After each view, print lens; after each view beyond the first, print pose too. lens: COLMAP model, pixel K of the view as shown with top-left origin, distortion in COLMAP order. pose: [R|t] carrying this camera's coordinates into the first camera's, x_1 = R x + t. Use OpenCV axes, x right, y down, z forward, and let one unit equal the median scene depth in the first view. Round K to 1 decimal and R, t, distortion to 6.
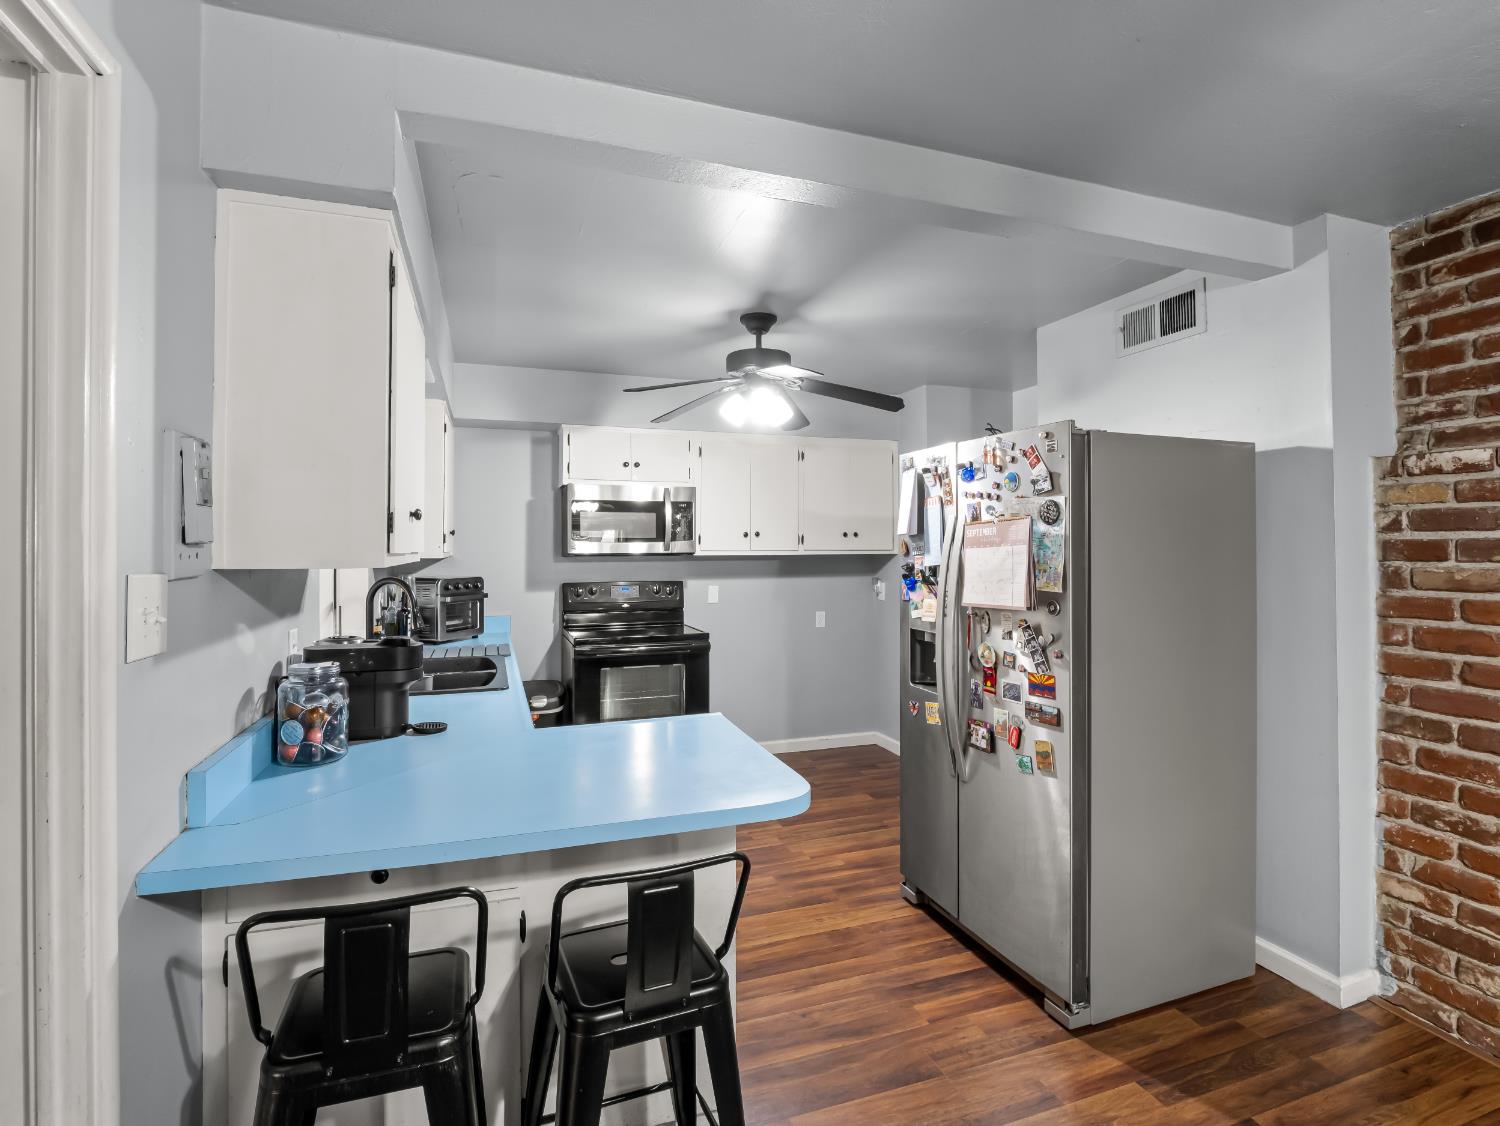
lens RADIAL K [[732.1, 0, 753.6], [0, 732.1, 539.0], [0, 0, 1]] dist [-0.012788, -0.002661]
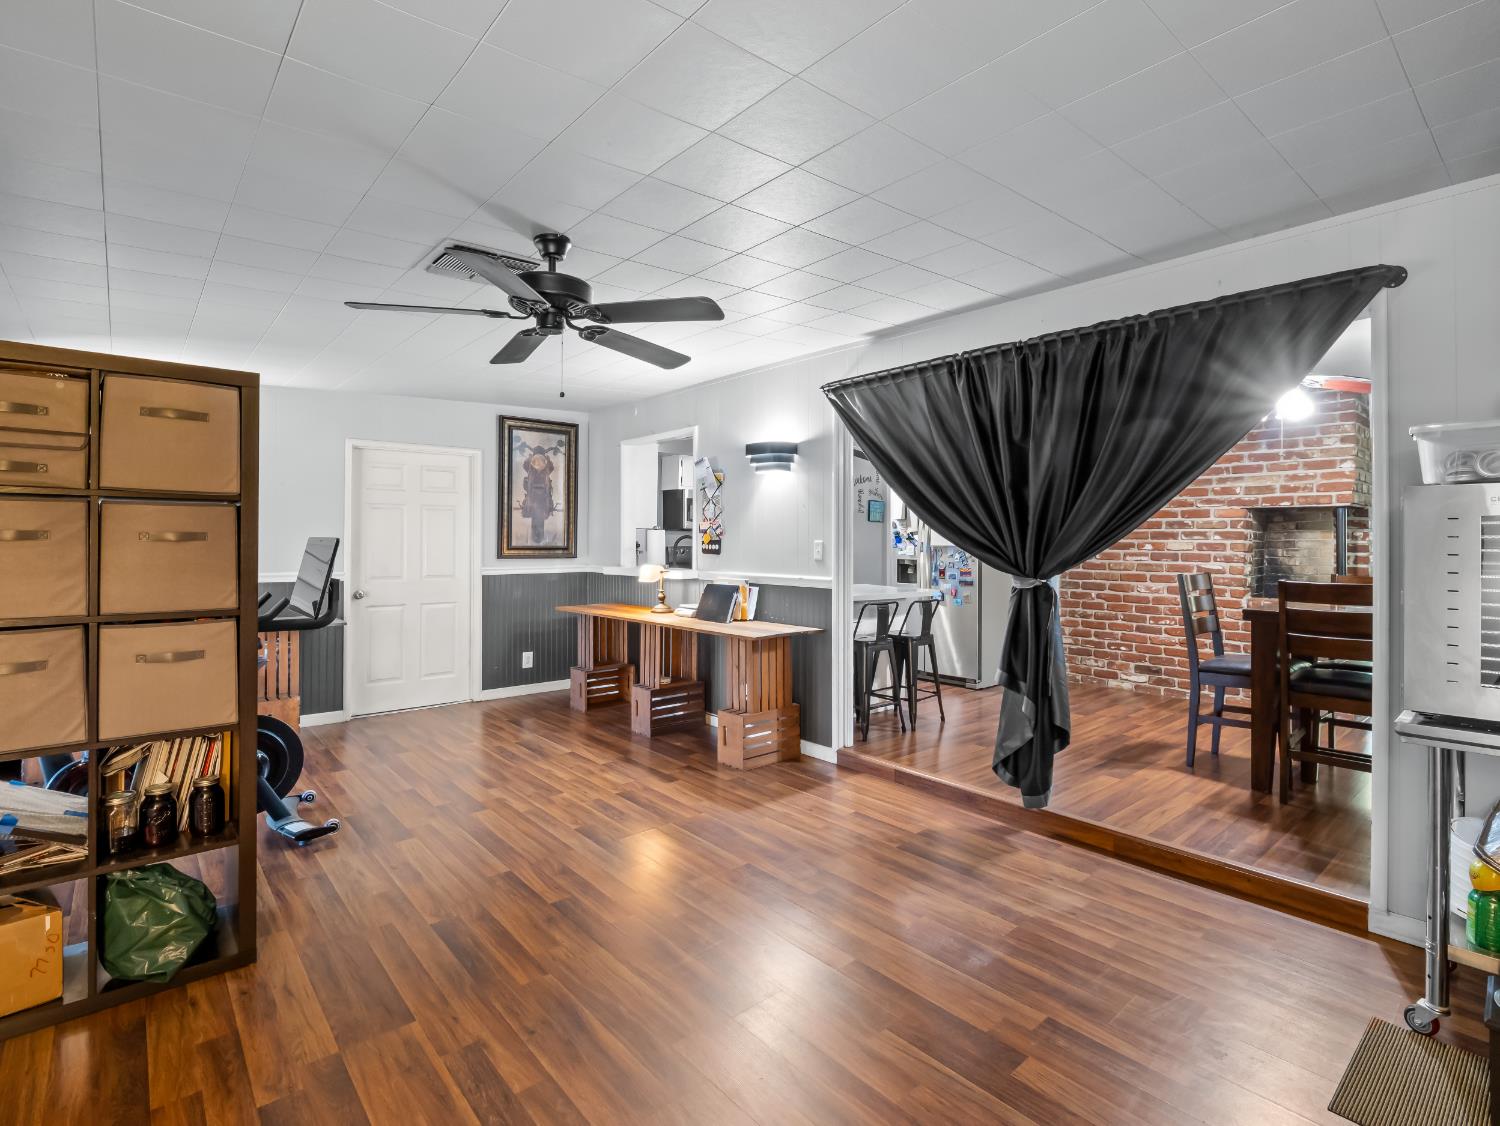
lens RADIAL K [[732.1, 0, 753.7], [0, 732.1, 539.2], [0, 0, 1]] dist [-0.012788, -0.002661]
pose [[0.932854, 0.010370, 0.360105, -0.691684], [-0.012751, 0.999910, 0.004239, 0.035126], [-0.360028, -0.008546, 0.932902, -0.668626]]
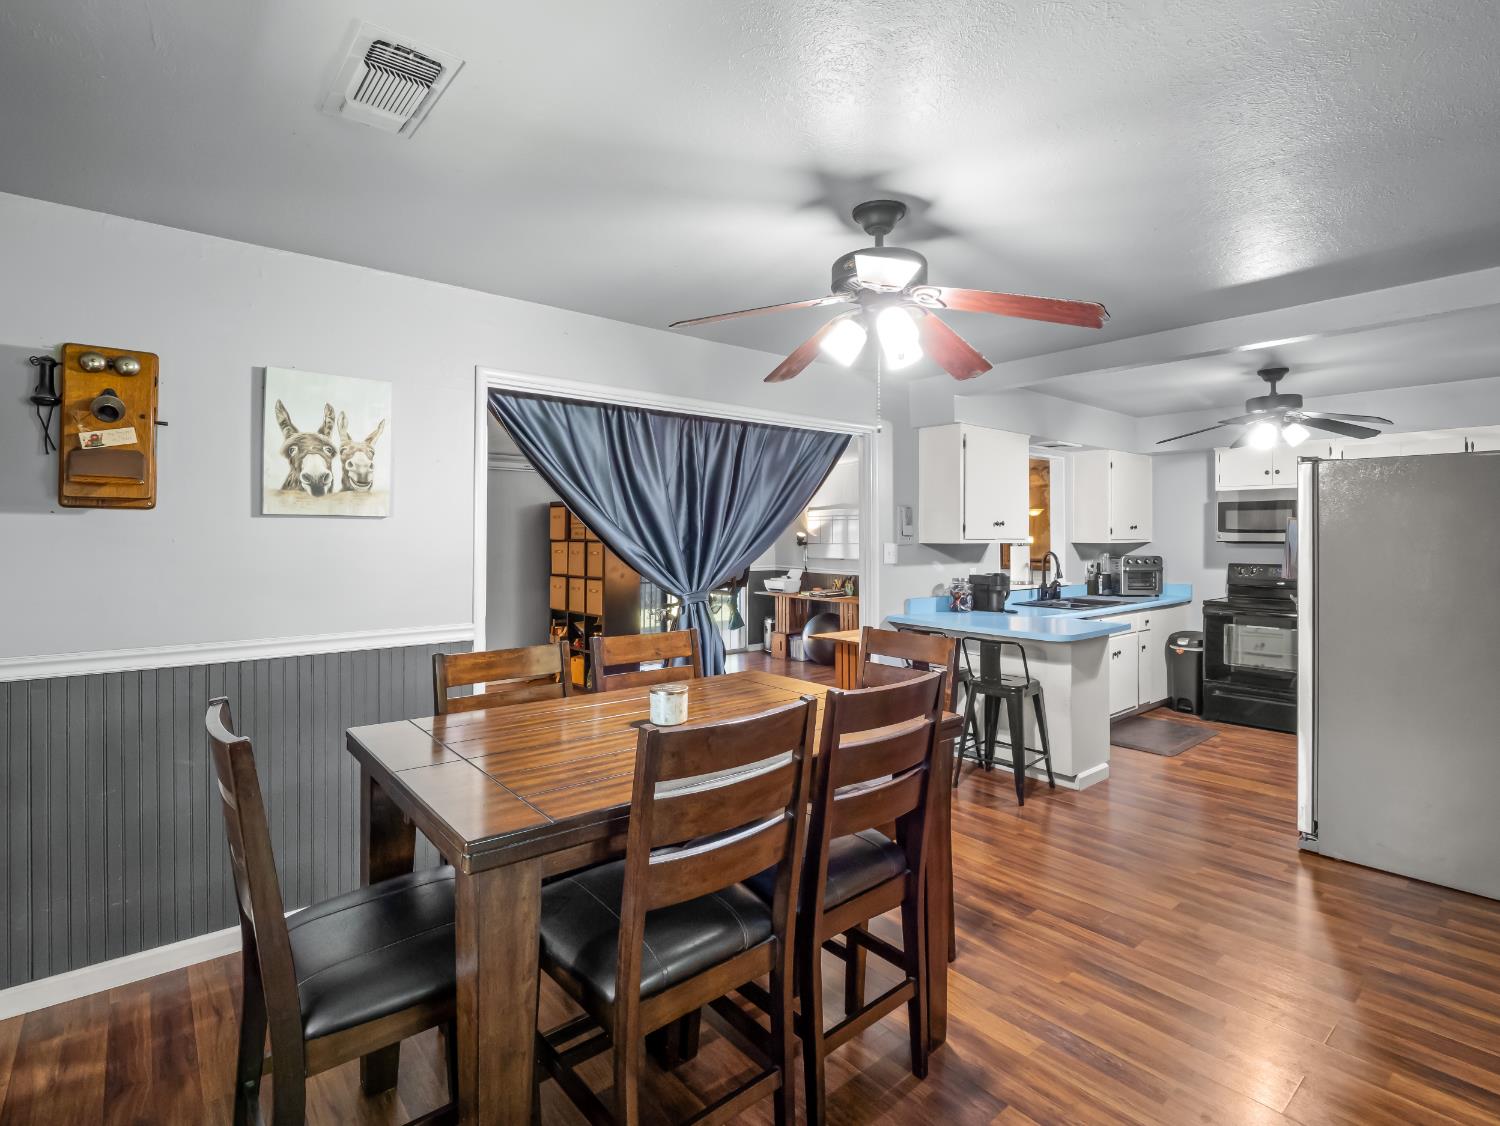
lens RADIAL K [[732.1, 0, 740.2], [0, 732.1, 526.1], [0, 0, 1]] dist [-0.012788, -0.002661]
pose [[0.333695, -0.005987, -0.942662, 0.710682], [0.008241, 0.999960, -0.003434, -0.010442], [0.942645, -0.006623, 0.333731, -0.298674]]
